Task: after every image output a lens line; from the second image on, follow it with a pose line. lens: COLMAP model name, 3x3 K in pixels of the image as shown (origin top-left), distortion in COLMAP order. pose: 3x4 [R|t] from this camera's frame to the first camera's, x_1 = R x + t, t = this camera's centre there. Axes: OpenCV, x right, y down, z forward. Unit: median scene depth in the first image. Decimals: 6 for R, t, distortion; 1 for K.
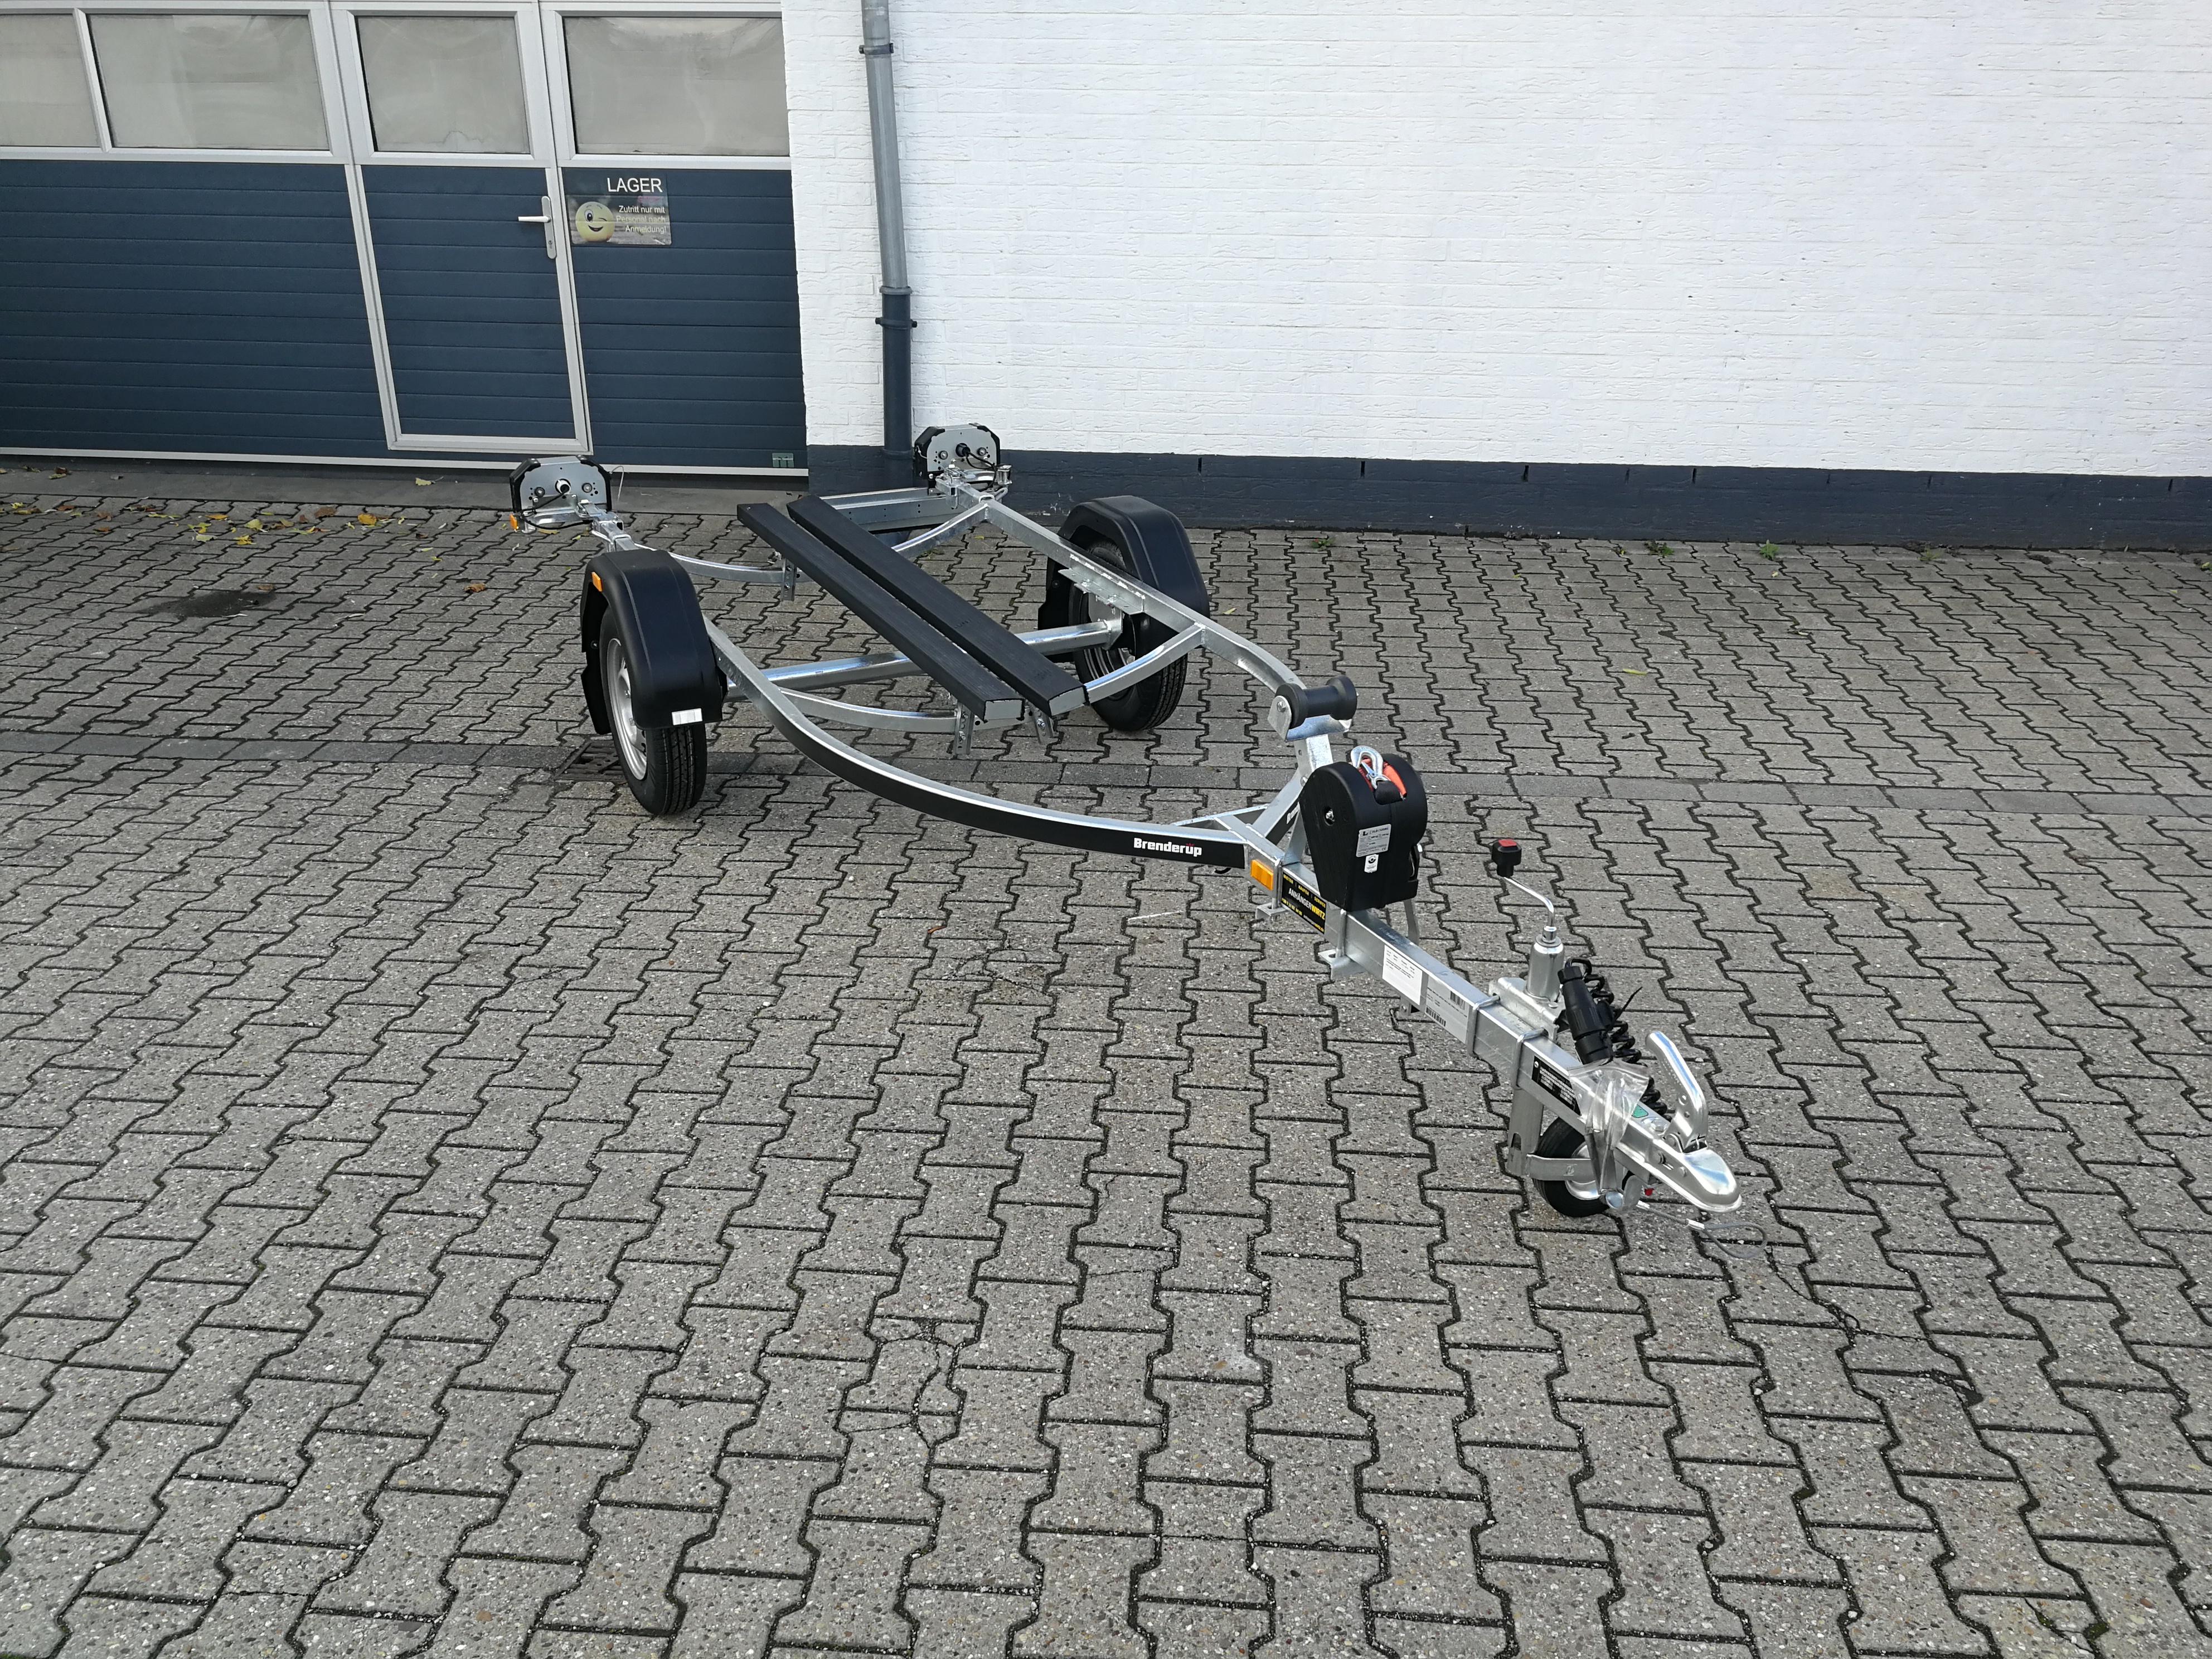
lens RADIAL K [[1788.9, 0, 1092.5], [0, 1788.9, 837.1], [0, 0, 1]] dist [0.027769, -0.031783]
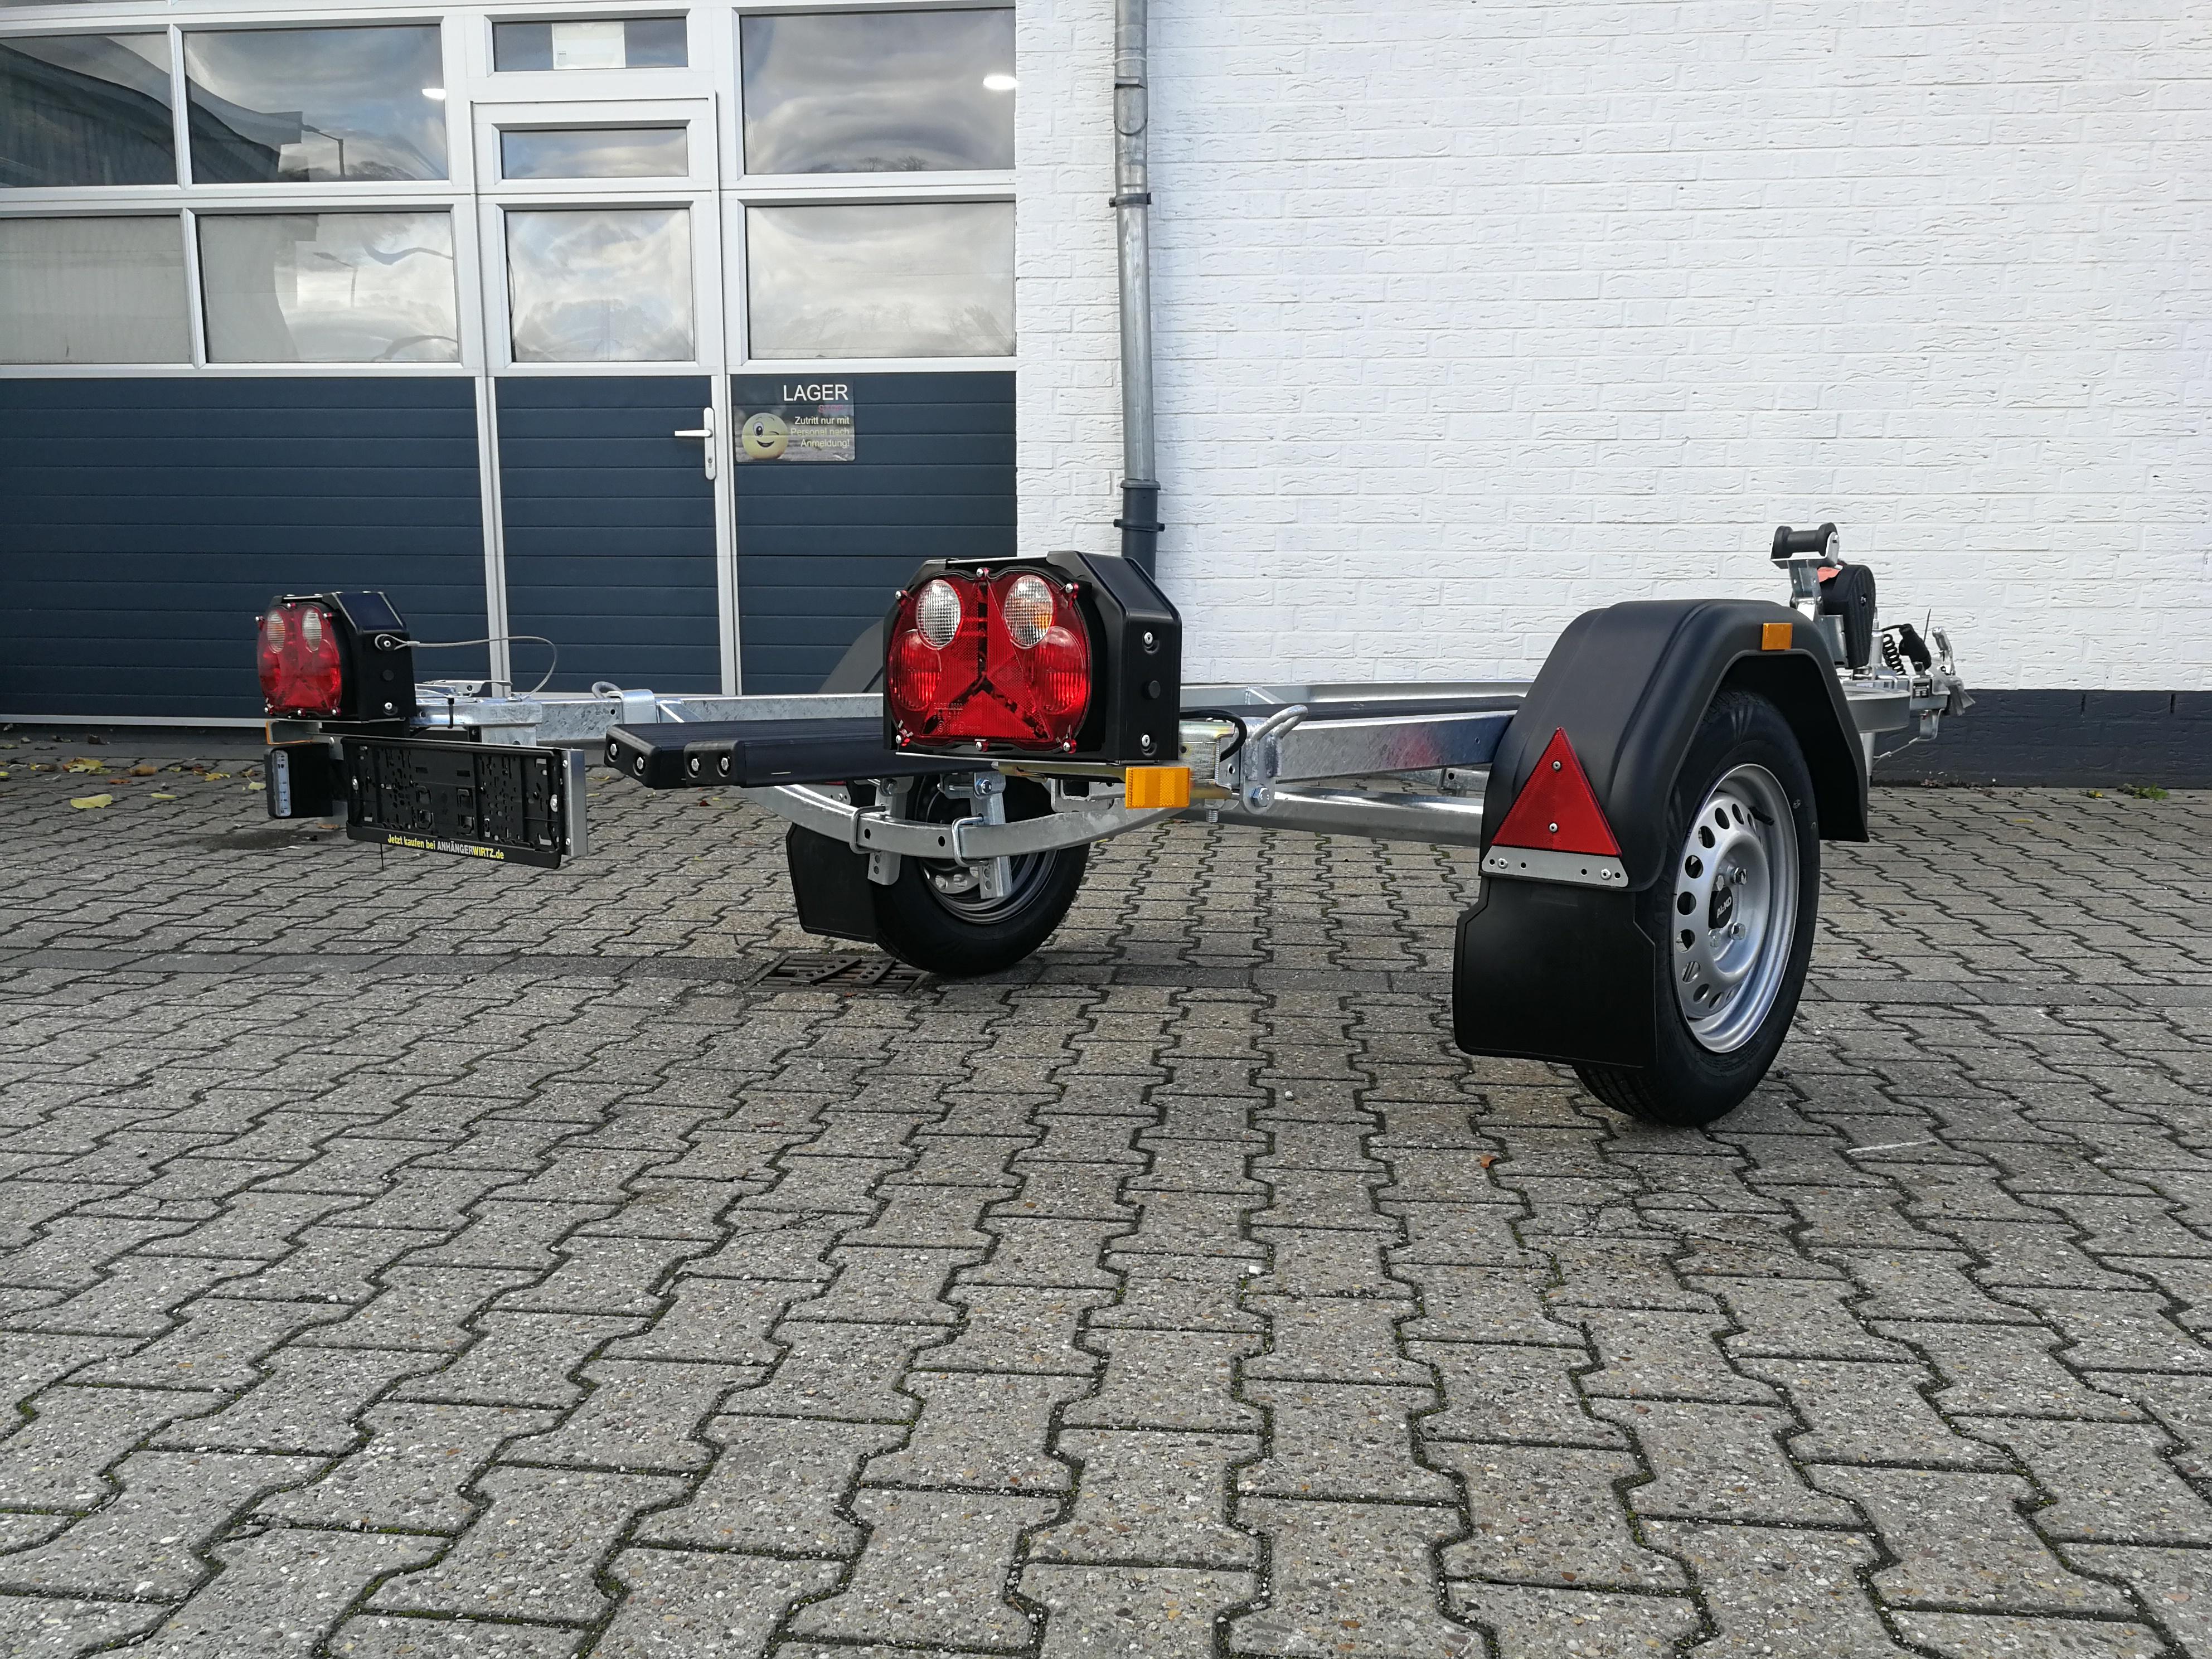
lens RADIAL K [[1788.9, 0, 1092.5], [0, 1788.9, 837.1], [0, 0, 1]] dist [0.027769, -0.031783]
pose [[0.999752, -0.000872, -0.022257, -0.127464], [-0.004853, 0.966702, -0.255860, 0.061863], [0.021739, 0.255905, 0.966458, 0.292589]]
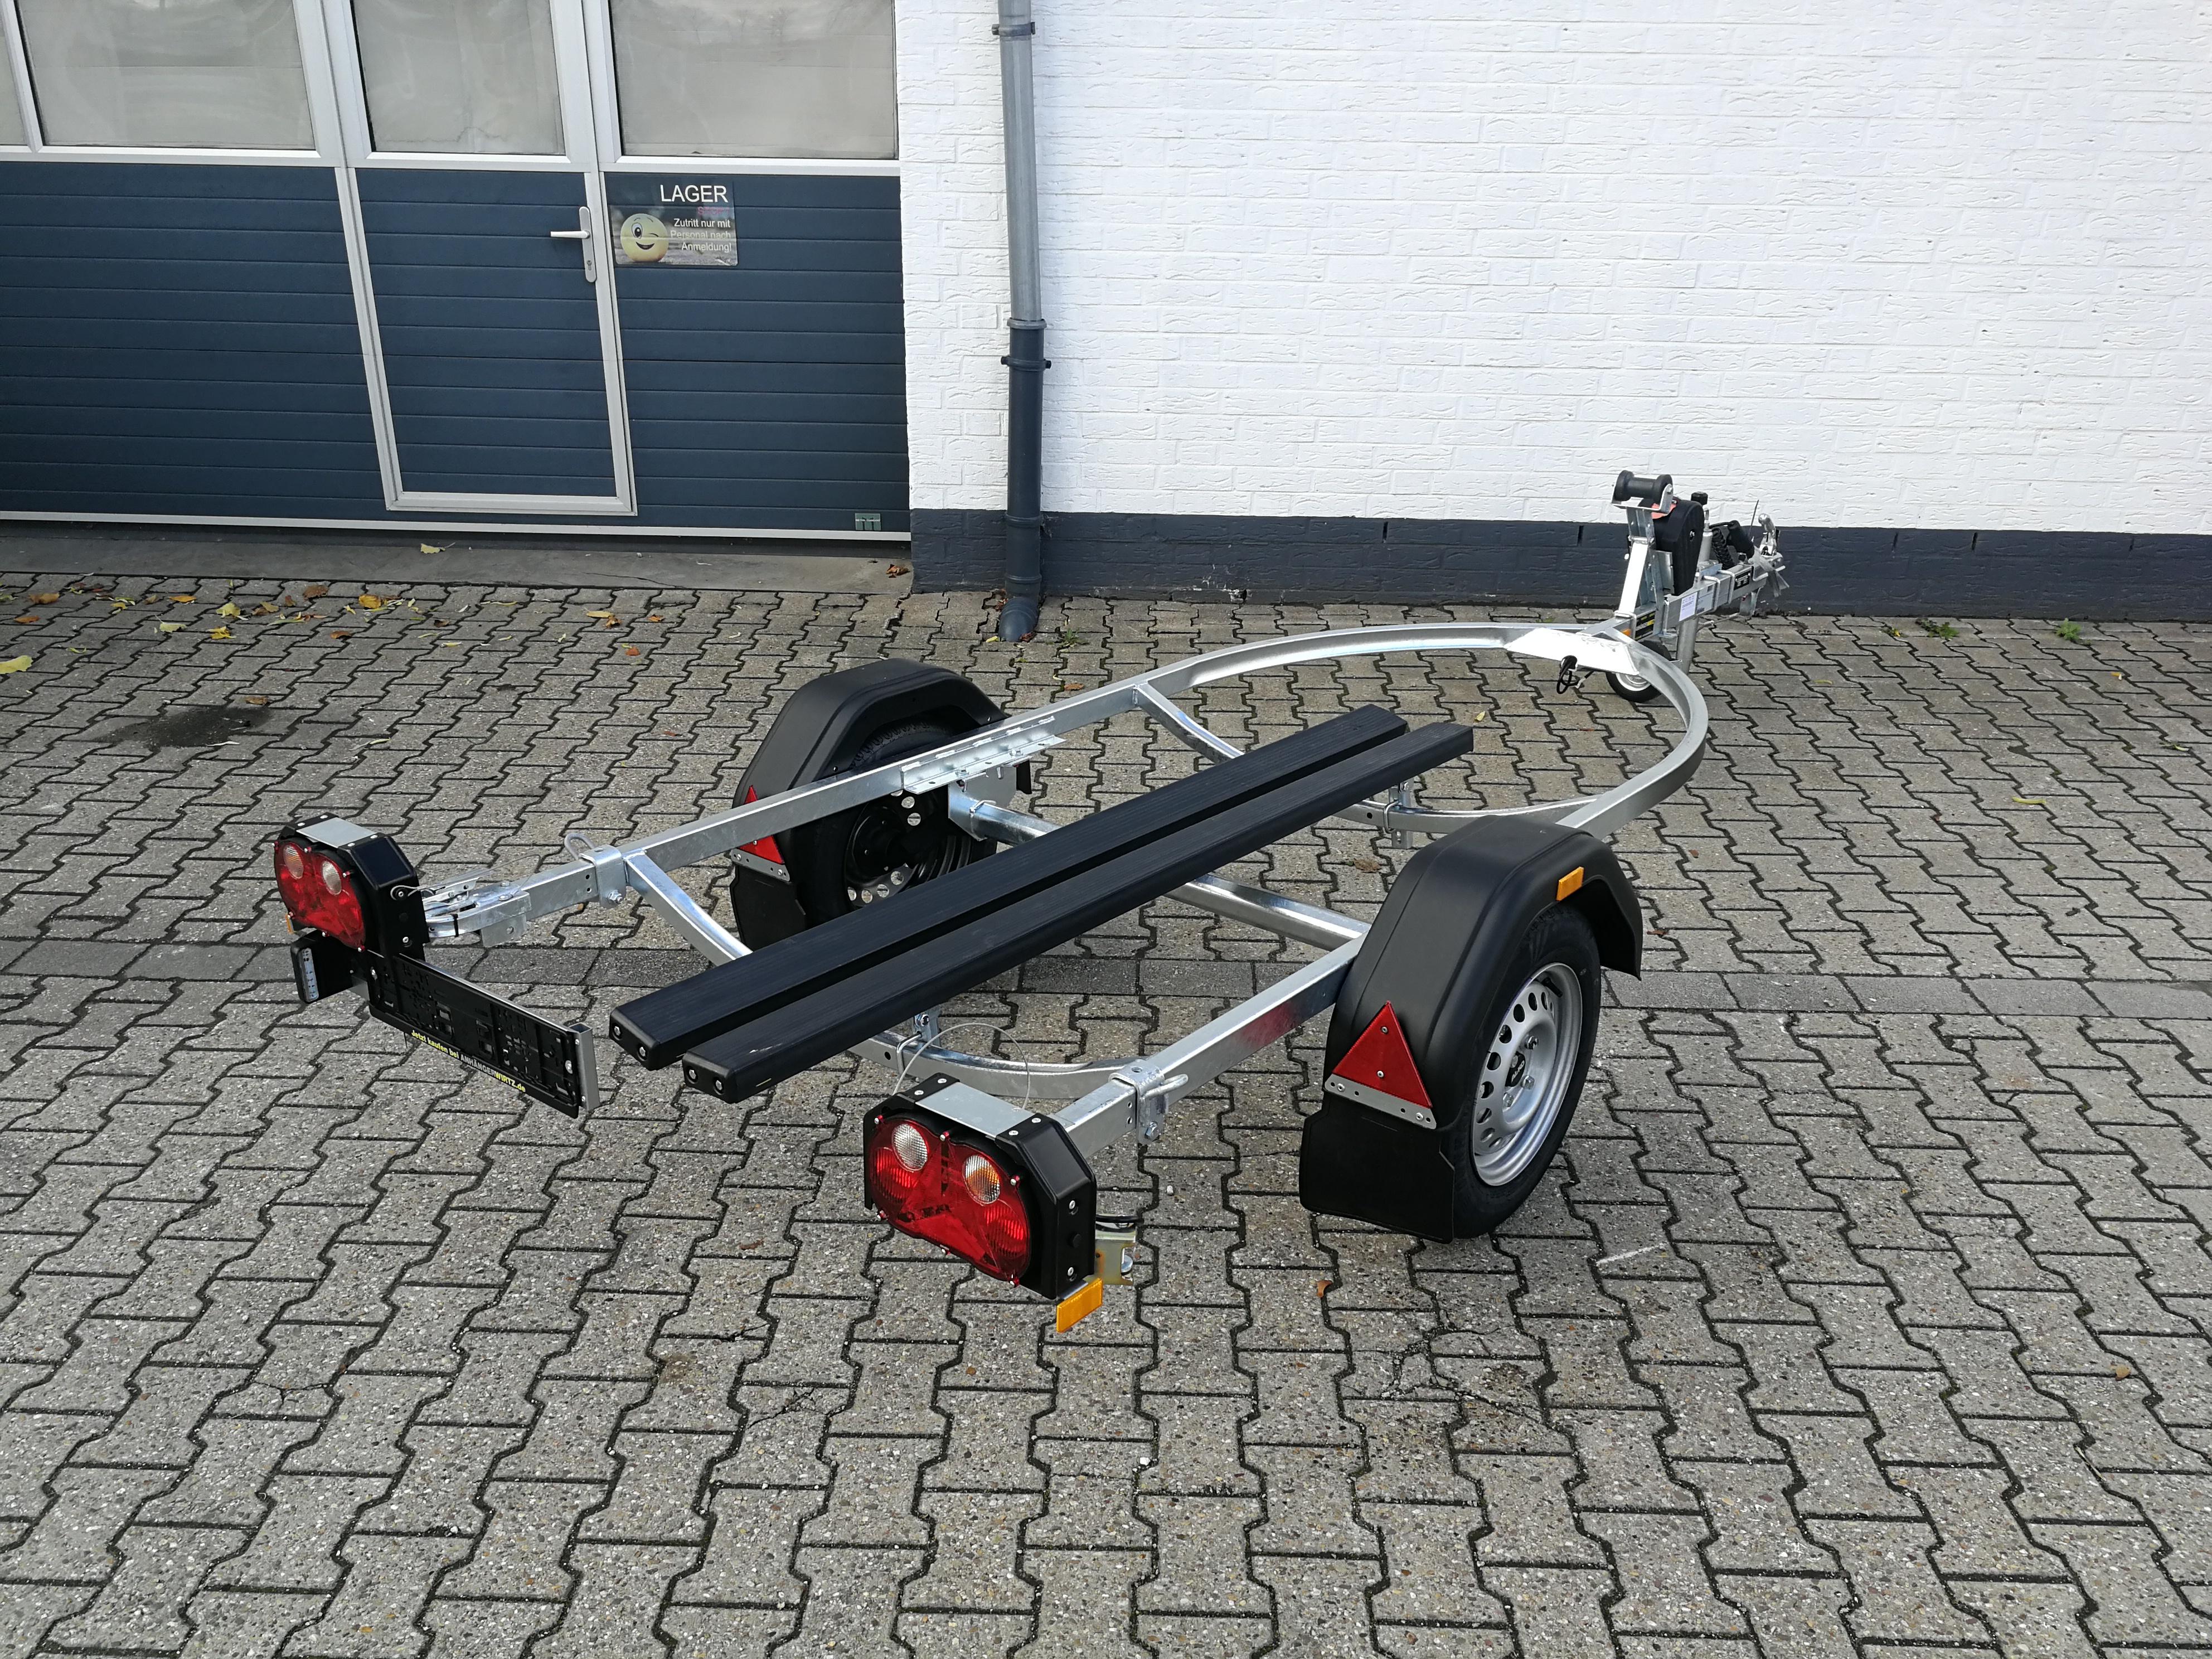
lens RADIAL K [[1781.9, 0, 1093.9], [0, 1781.9, 830.0], [0, 0, 1]] dist [0.029882, -0.035140]
pose [[0.998848, -0.013759, 0.045962, -0.134747], [0.013686, 0.999905, 0.001895, -0.083025], [-0.045983, -0.001264, 0.998941, 0.202648]]
